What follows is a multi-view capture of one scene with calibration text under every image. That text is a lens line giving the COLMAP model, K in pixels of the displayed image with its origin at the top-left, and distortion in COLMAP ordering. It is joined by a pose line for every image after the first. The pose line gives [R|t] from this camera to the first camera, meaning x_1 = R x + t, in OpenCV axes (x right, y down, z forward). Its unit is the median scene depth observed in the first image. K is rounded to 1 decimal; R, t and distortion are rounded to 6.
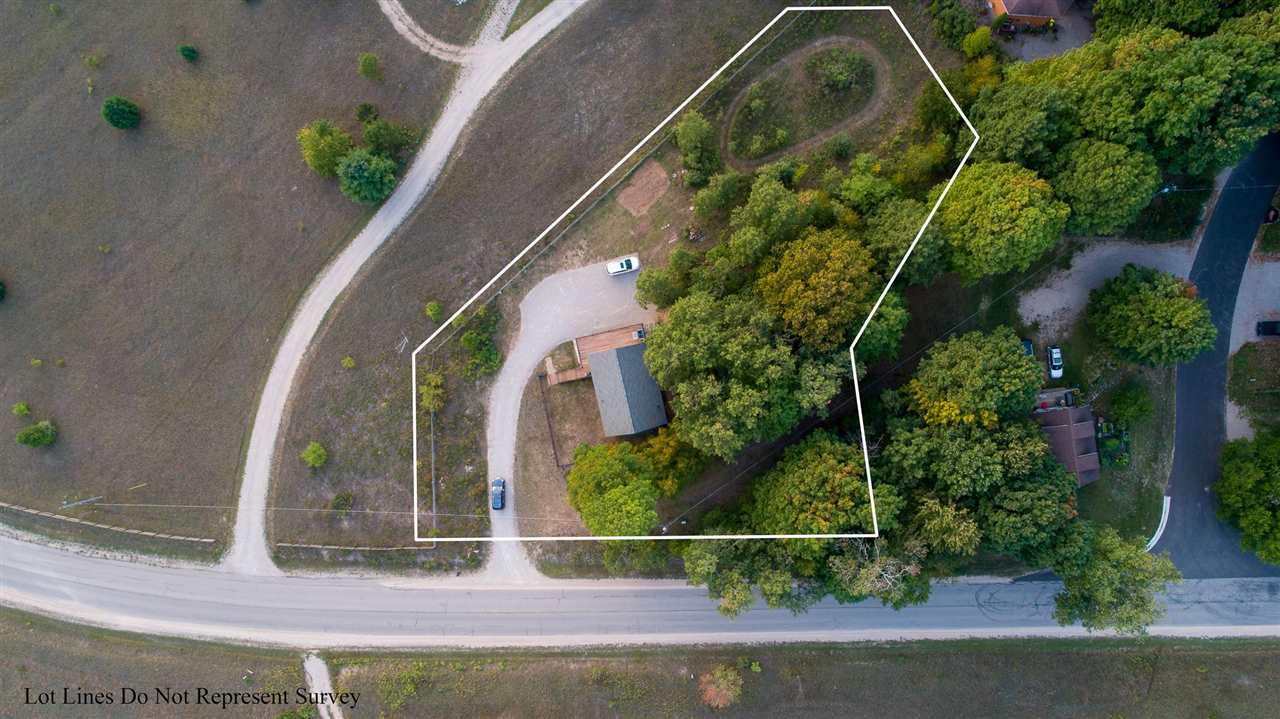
lens RADIAL K [[864.6, 0, 638.3], [0, 864.6, 355.5], [0, 0, 1]] dist [-0.006909, 0.005686]
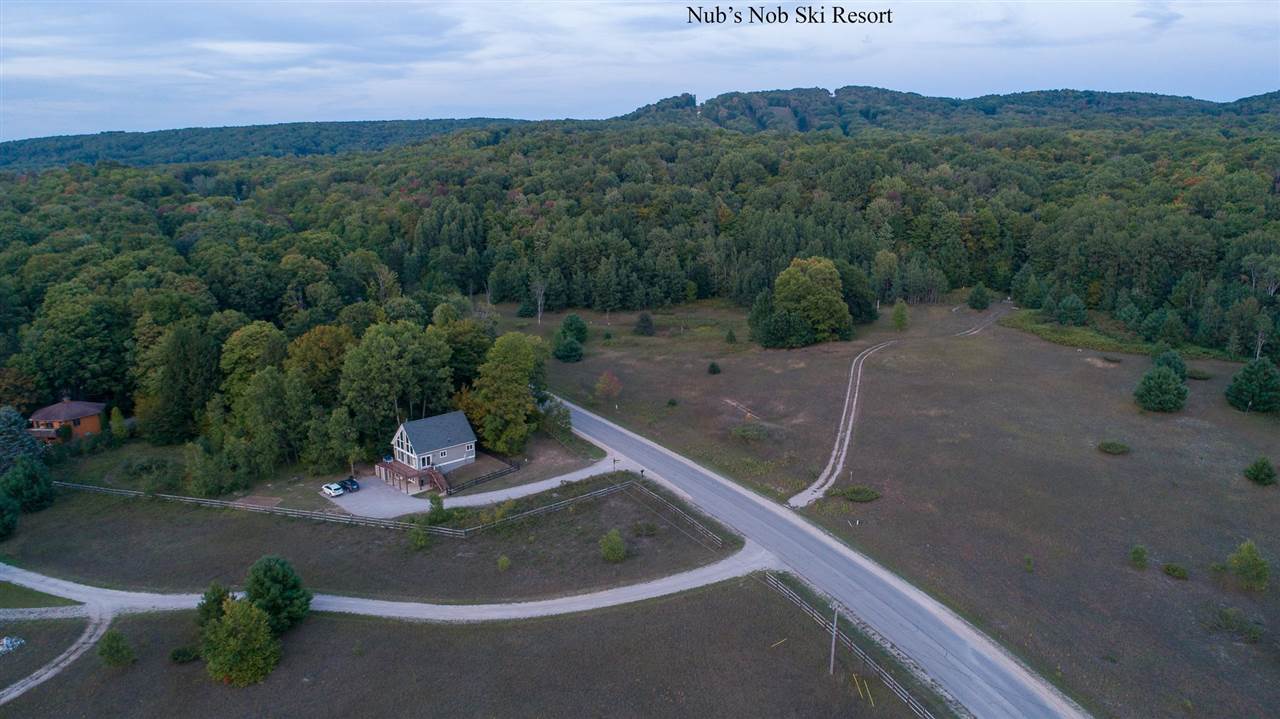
lens RADIAL K [[864.6, 0, 638.3], [0, 864.6, 355.5], [0, 0, 1]] dist [-0.006909, 0.005686]
pose [[-0.493150, -0.110027, 0.862958, -1.155809], [0.867864, -0.130784, 0.479278, -0.271543], [0.060128, 0.985286, 0.159985, 0.667569]]
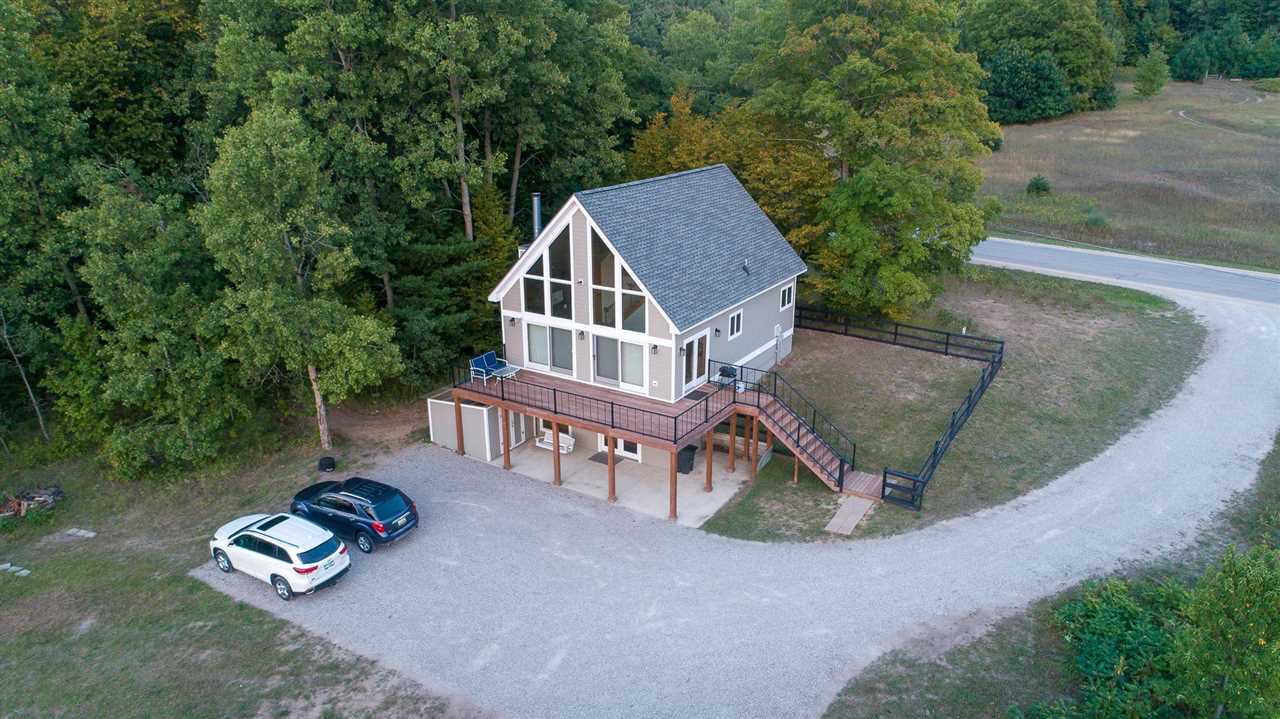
lens RADIAL K [[859.2, 0, 637.0], [0, 859.2, 354.7], [0, 0, 1]] dist [-0.018789, 0.010364]
pose [[-0.701619, -0.147258, 0.697170, -0.213640], [0.708750, -0.245174, 0.661486, -0.165354], [0.073518, 0.958230, 0.276388, 0.898224]]
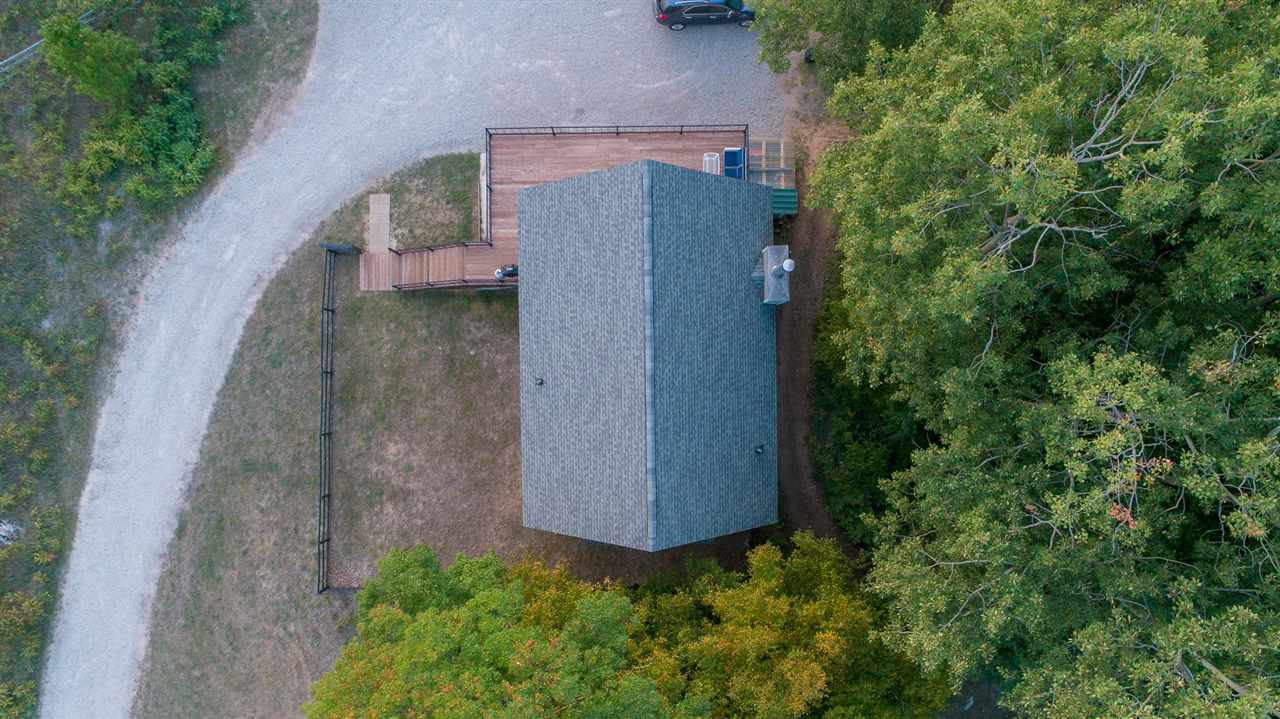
lens RADIAL K [[864.6, 0, 638.3], [0, 864.6, 355.5], [0, 0, 1]] dist [-0.006909, 0.005686]
pose [[0.976014, 0.205922, 0.070668, -0.031593], [-0.204402, 0.978481, -0.028183, 0.044475], [-0.074950, 0.013063, 0.997102, 0.718181]]
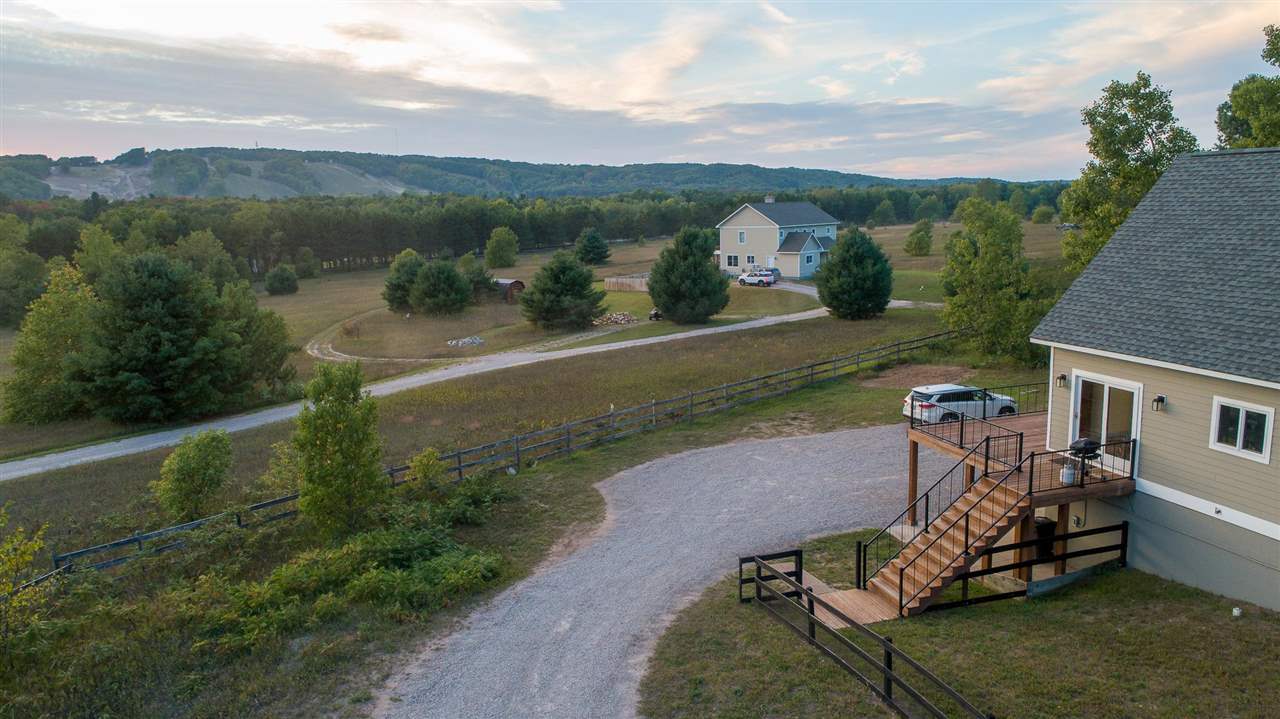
lens RADIAL K [[859.2, 0, 637.0], [0, 859.2, 354.7], [0, 0, 1]] dist [-0.018789, 0.010364]
pose [[0.995237, 0.032927, 0.091751, -0.149108], [0.085963, 0.147360, -0.985340, 0.160380], [-0.045965, 0.988535, 0.143828, 0.940884]]
